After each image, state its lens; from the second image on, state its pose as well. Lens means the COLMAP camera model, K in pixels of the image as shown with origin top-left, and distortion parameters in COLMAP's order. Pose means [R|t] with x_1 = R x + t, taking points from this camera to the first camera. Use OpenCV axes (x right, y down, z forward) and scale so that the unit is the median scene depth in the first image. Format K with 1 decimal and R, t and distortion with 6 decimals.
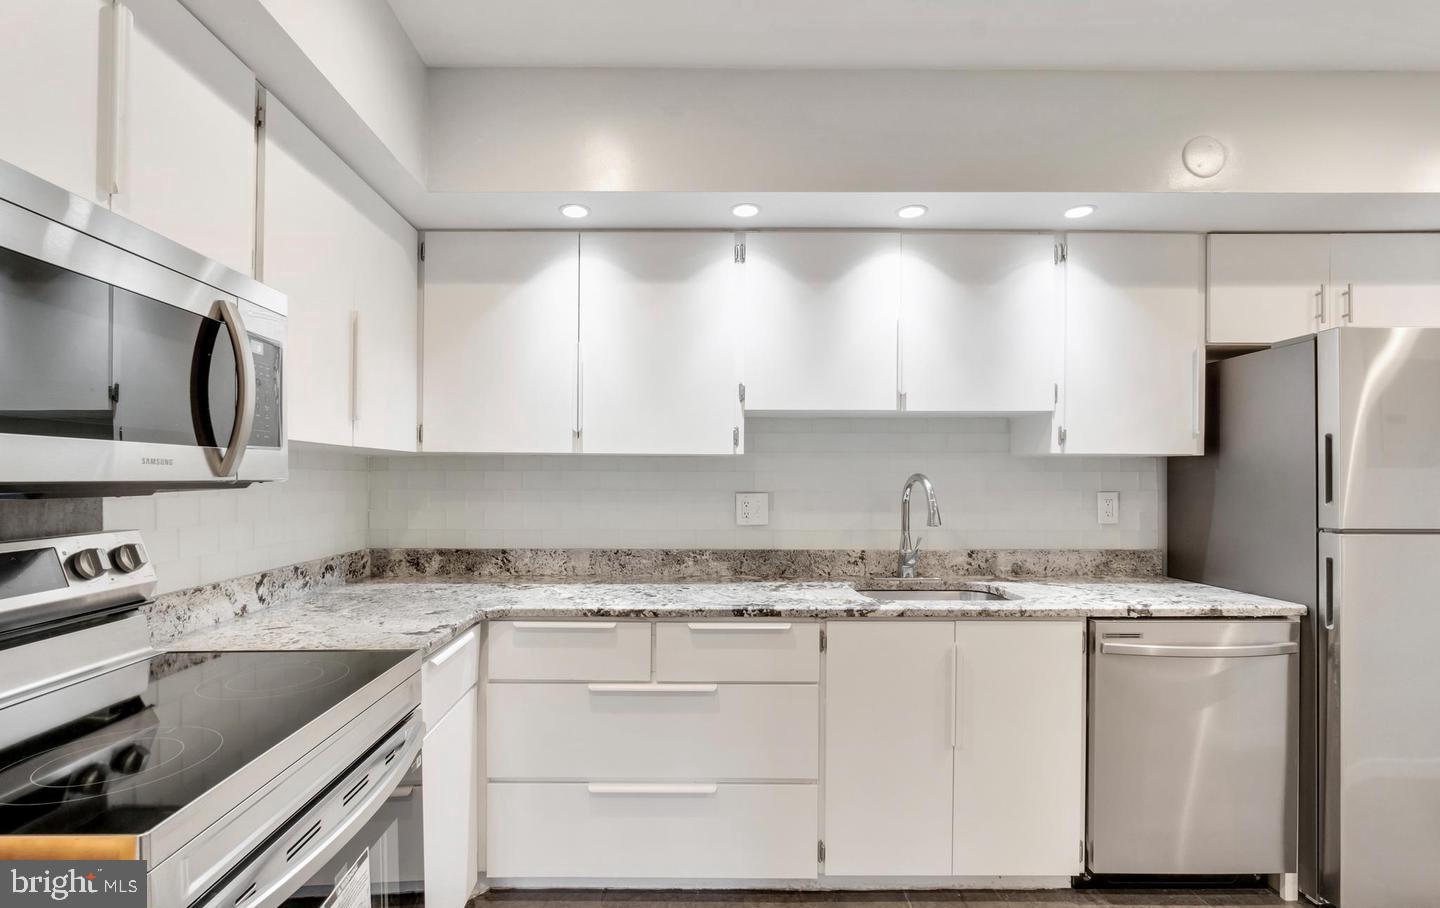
lens RADIAL K [[706.3, 0, 717.7], [0, 706.3, 467.1], [0, 0, 1]] dist [-0.012896, 0.000163]
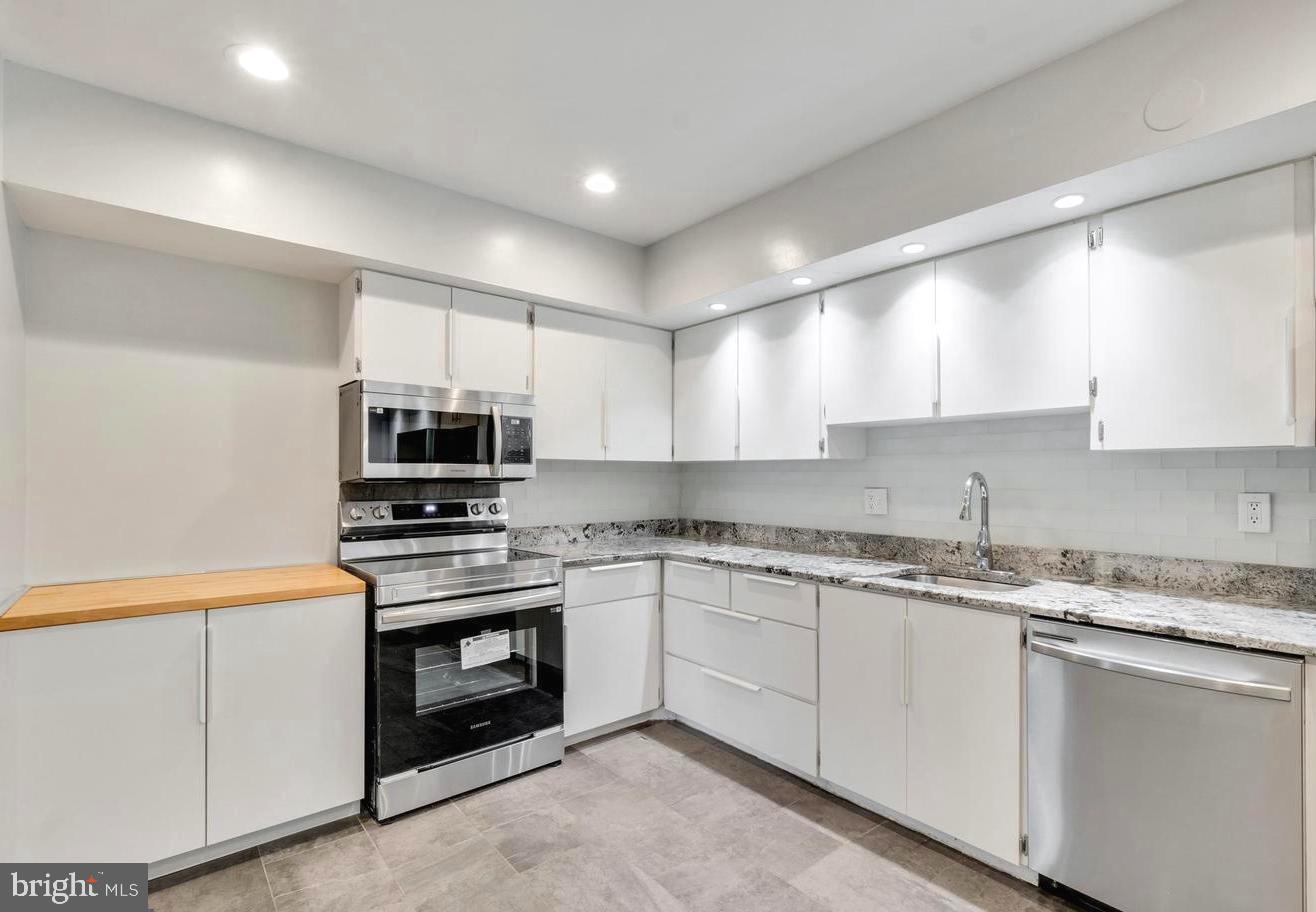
lens RADIAL K [[615.2, 0, 658.2], [0, 615.2, 461.0], [0, 0, 1]] dist [-0.006080, -0.001107]
pose [[0.637883, -0.019905, -0.769876, 0.723690], [0.012749, 0.999802, -0.015286, 0.000324], [0.770028, -0.000065, 0.638010, 0.023415]]
